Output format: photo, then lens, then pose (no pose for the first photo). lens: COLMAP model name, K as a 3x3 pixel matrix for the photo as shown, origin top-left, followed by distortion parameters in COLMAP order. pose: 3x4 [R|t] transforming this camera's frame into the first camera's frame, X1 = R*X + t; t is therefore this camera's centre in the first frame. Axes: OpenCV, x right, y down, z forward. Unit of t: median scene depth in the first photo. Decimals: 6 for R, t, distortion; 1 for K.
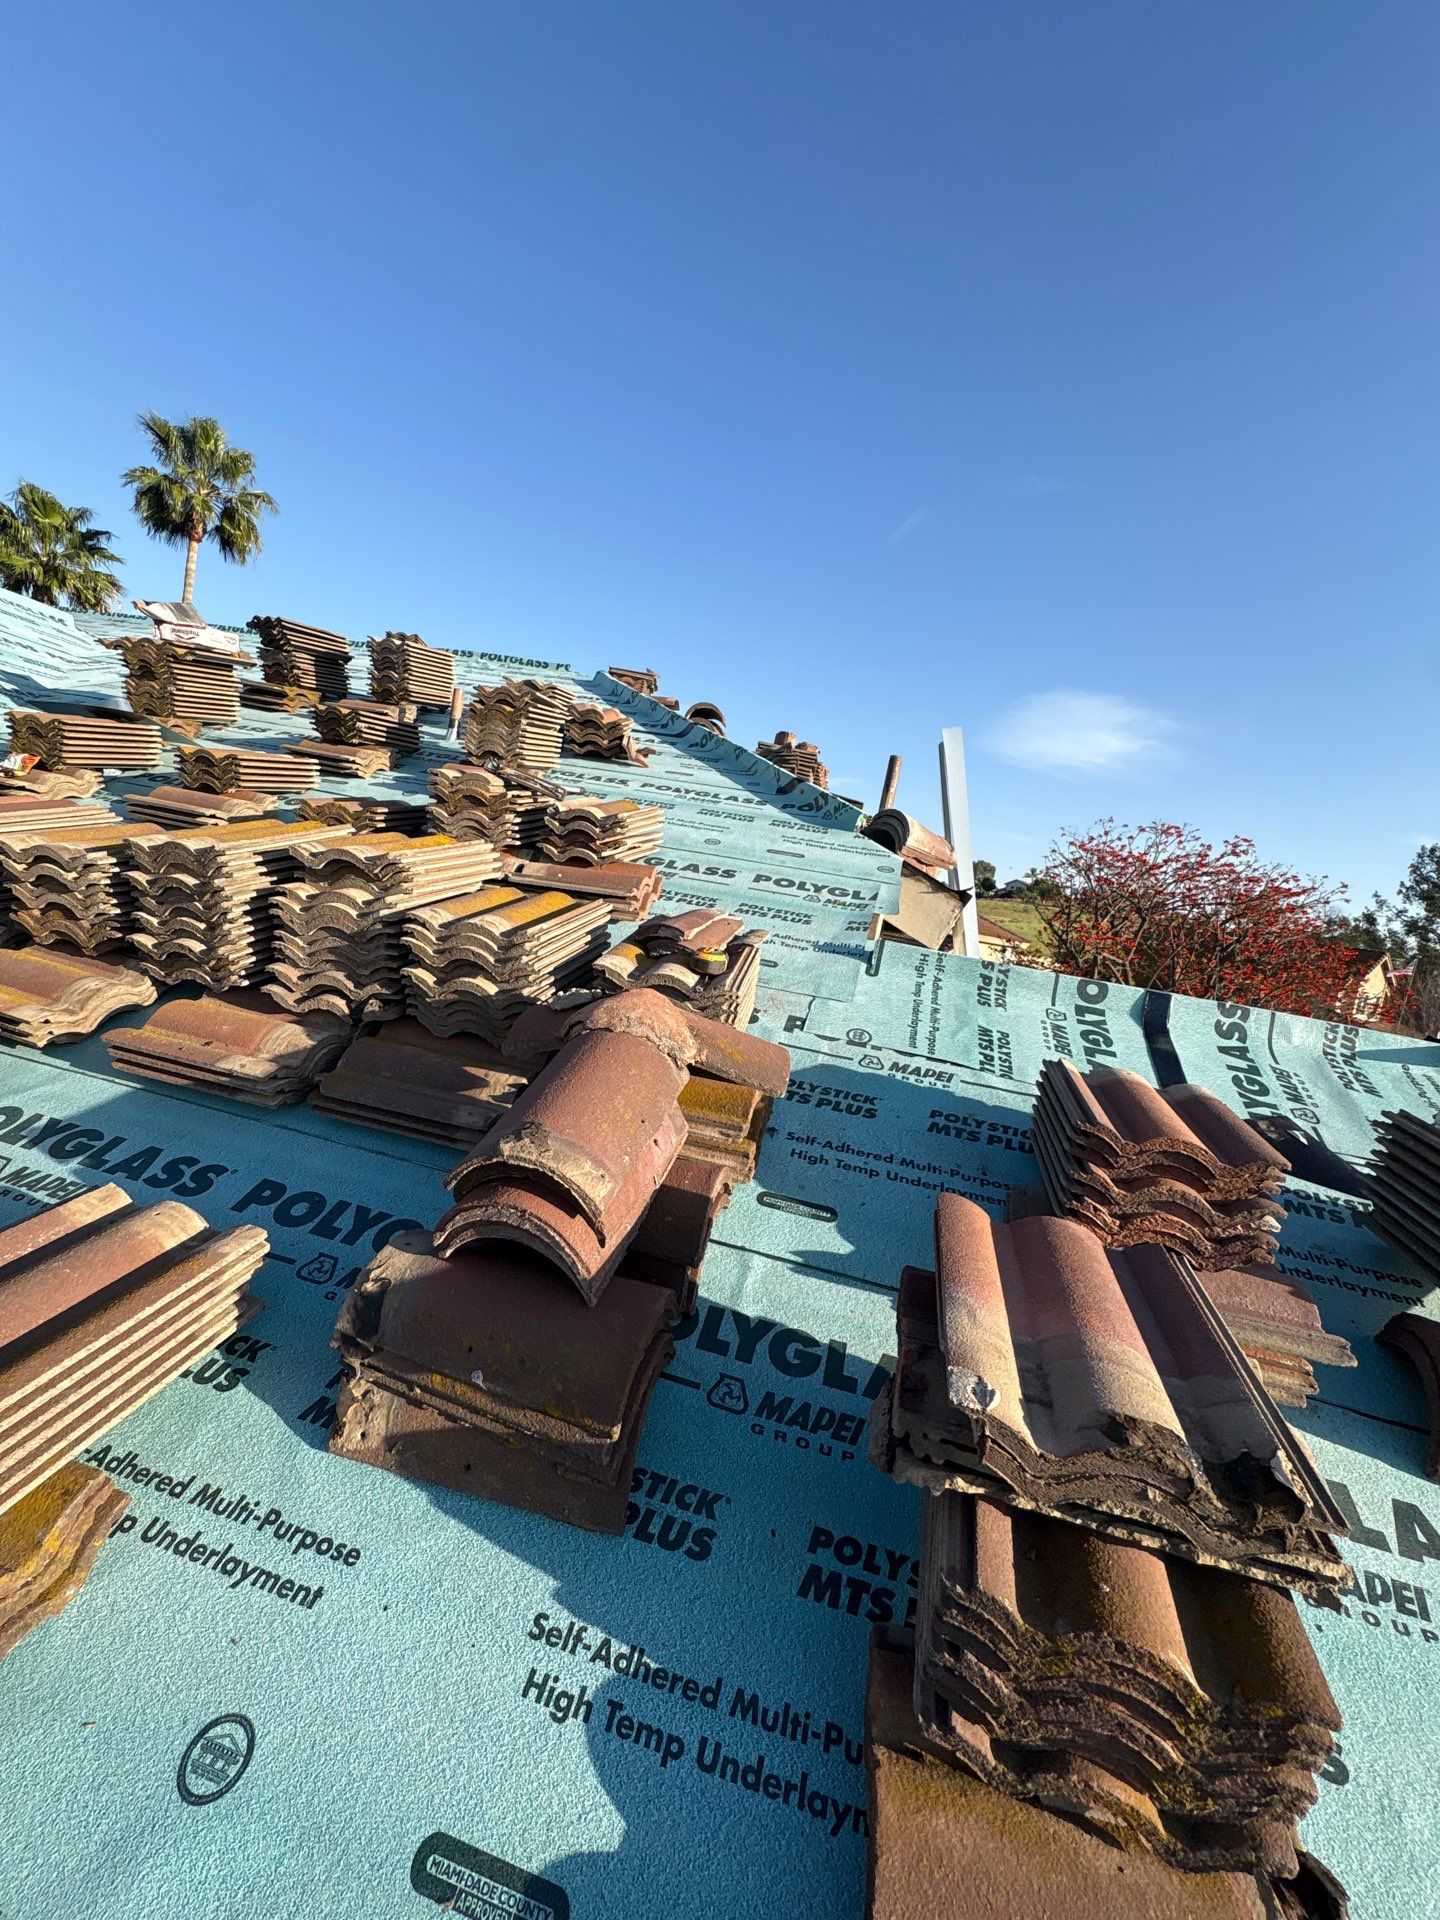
lens RADIAL K [[780.5, 0, 709.9], [0, 780.5, 950.6], [0, 0, 1]] dist [0.000102, 0.000090]
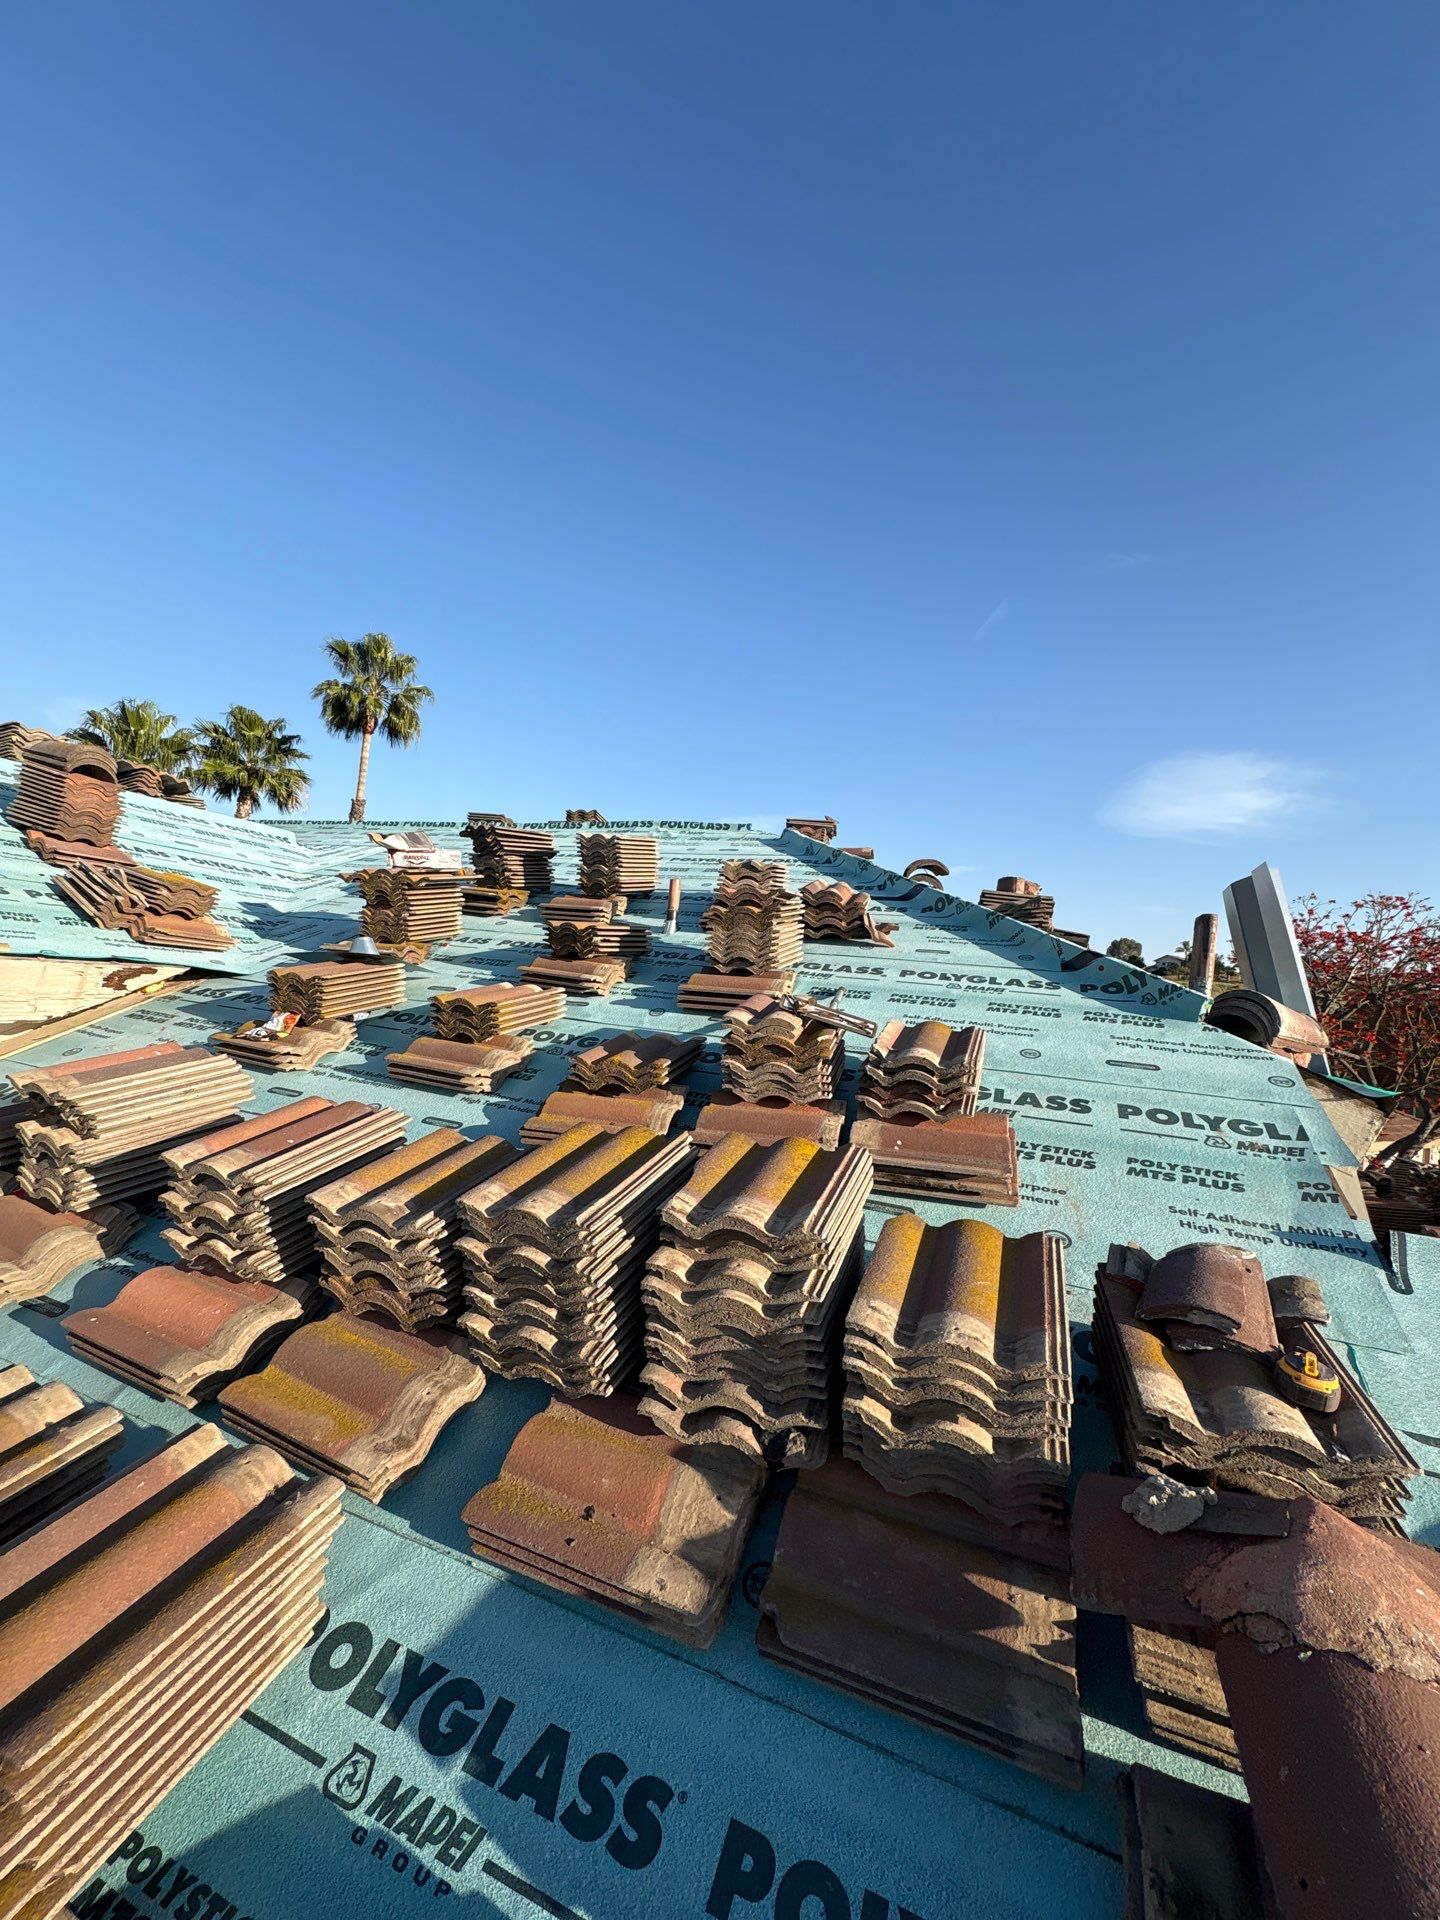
lens RADIAL K [[780.5, 0, 709.6], [0, 780.5, 950.1], [0, 0, 1]] dist [0.000102, 0.000090]
pose [[0.983542, -0.089269, -0.157084, -0.333739], [0.066361, 0.987134, -0.145471, -0.261212], [0.168049, 0.132653, 0.976813, 0.209265]]
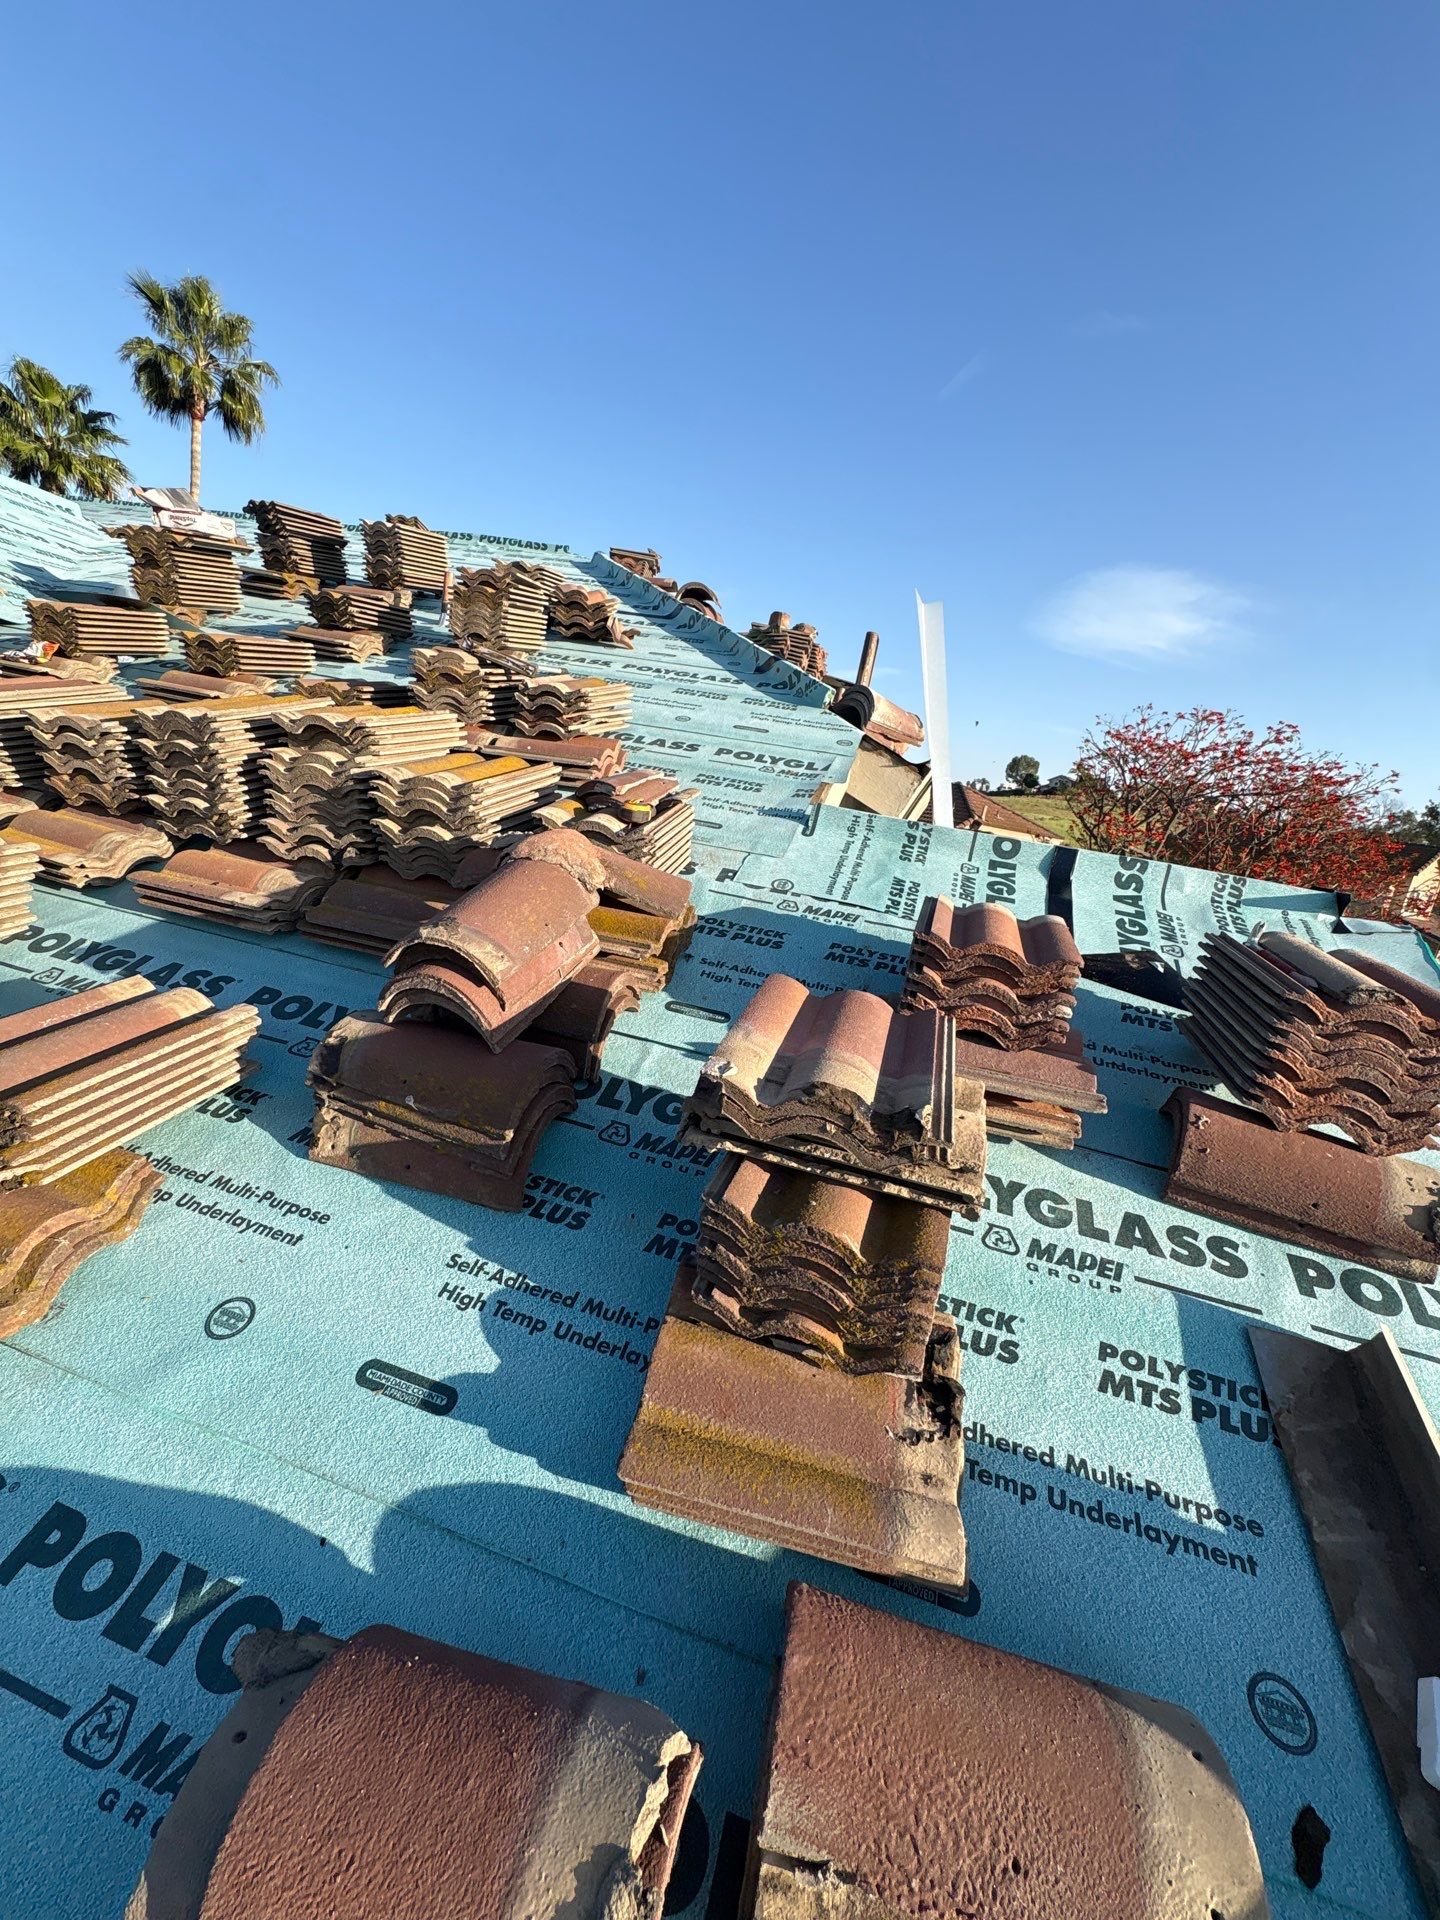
lens RADIAL K [[780.5, 0, 705.9], [0, 780.5, 953.3], [0, 0, 1]] dist [0.000102, 0.000090]
pose [[0.999023, 0.001534, -0.044158, 0.141931], [0.004227, 0.991496, 0.130068, 0.065643], [0.043982, -0.130128, 0.990521, -0.143599]]
